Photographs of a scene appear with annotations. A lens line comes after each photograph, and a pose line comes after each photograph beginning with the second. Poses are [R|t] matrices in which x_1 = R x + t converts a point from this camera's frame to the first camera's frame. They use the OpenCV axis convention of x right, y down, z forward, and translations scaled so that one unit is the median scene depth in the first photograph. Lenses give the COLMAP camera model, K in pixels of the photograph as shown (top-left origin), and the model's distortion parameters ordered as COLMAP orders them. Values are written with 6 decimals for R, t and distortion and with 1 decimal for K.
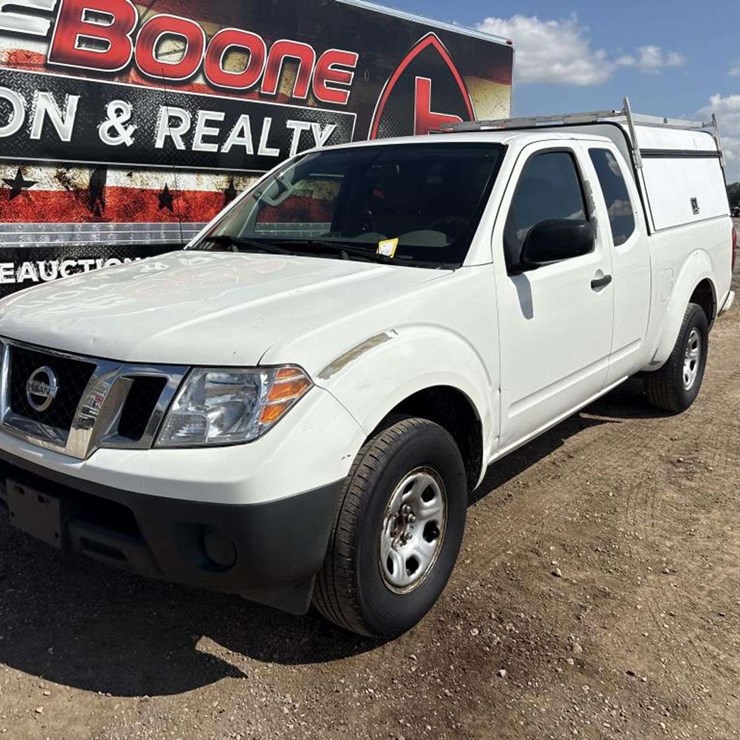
lens RADIAL K [[778.5, 0, 375.3], [0, 778.5, 363.9], [0, 0, 1]] dist [0.034056, 0.000000]
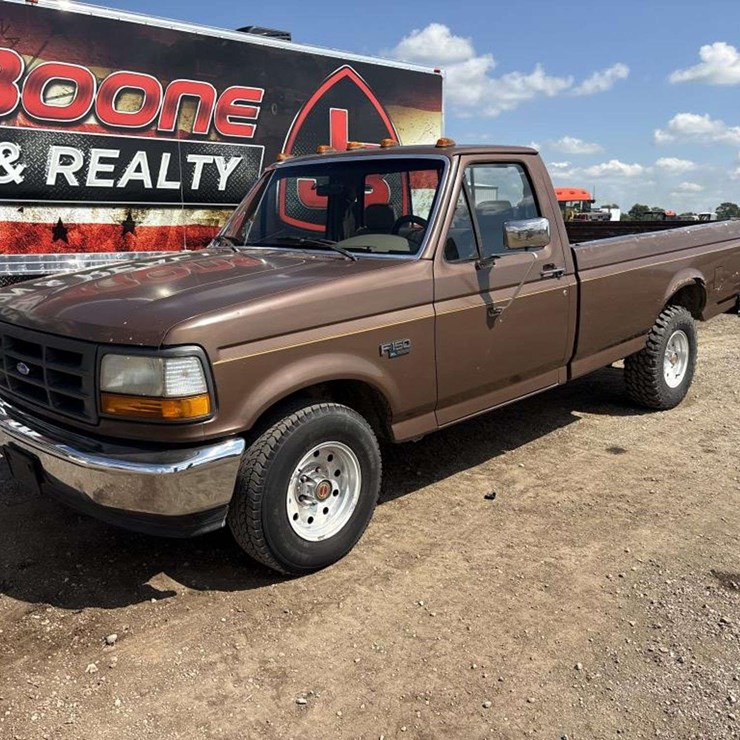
lens RADIAL K [[778.5, 0, 364.9], [0, 778.5, 377.5], [0, 0, 1]] dist [0.034056, 0.000000]
pose [[0.995272, -0.001792, -0.097108, 0.253246], [0.000651, 0.999930, -0.011776, 0.002861], [0.097122, 0.011657, 0.995204, -0.030328]]
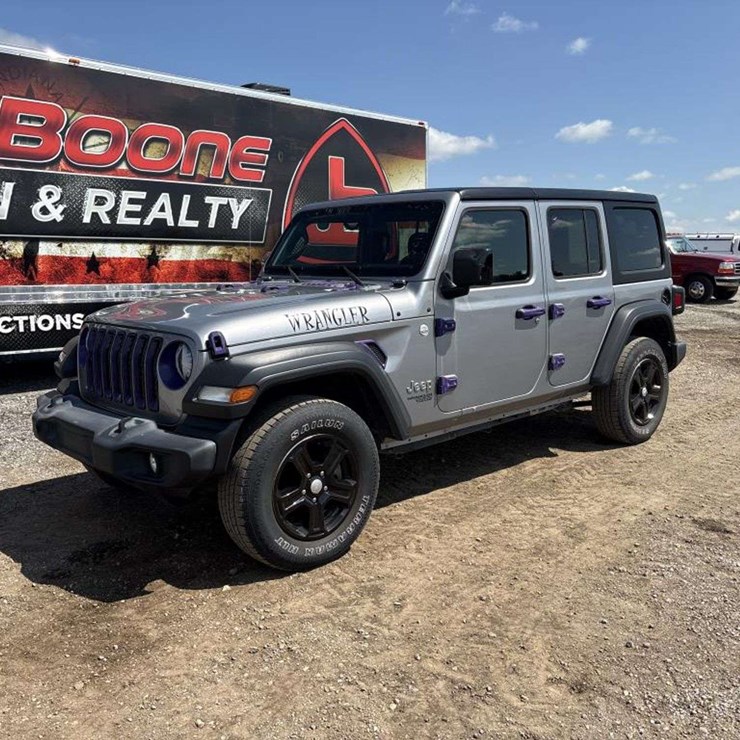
lens RADIAL K [[778.5, 0, 367.9], [0, 778.5, 368.4], [0, 0, 1]] dist [0.034056, 0.000000]
pose [[0.998986, -0.014883, -0.042486, 0.196028], [0.011711, 0.997193, -0.073955, 0.038638], [0.043467, 0.073383, 0.996356, -0.152886]]
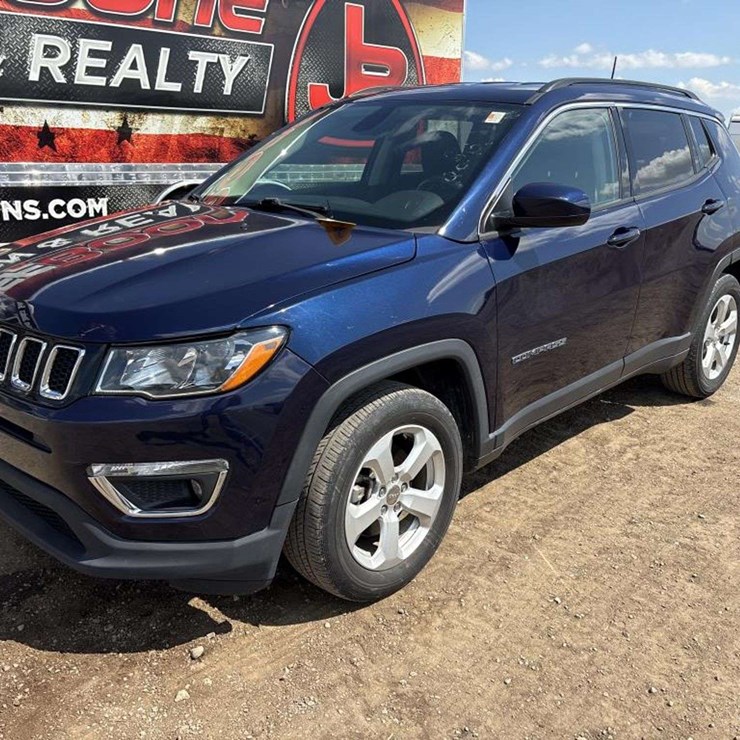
lens RADIAL K [[778.5, 0, 380.9], [0, 778.5, 384.5], [0, 0, 1]] dist [0.034056, 0.000000]
pose [[0.999220, 0.016192, -0.036030, 0.171958], [-0.012620, 0.995181, 0.097237, -0.011956], [0.037431, -0.096706, 0.994609, 0.046515]]
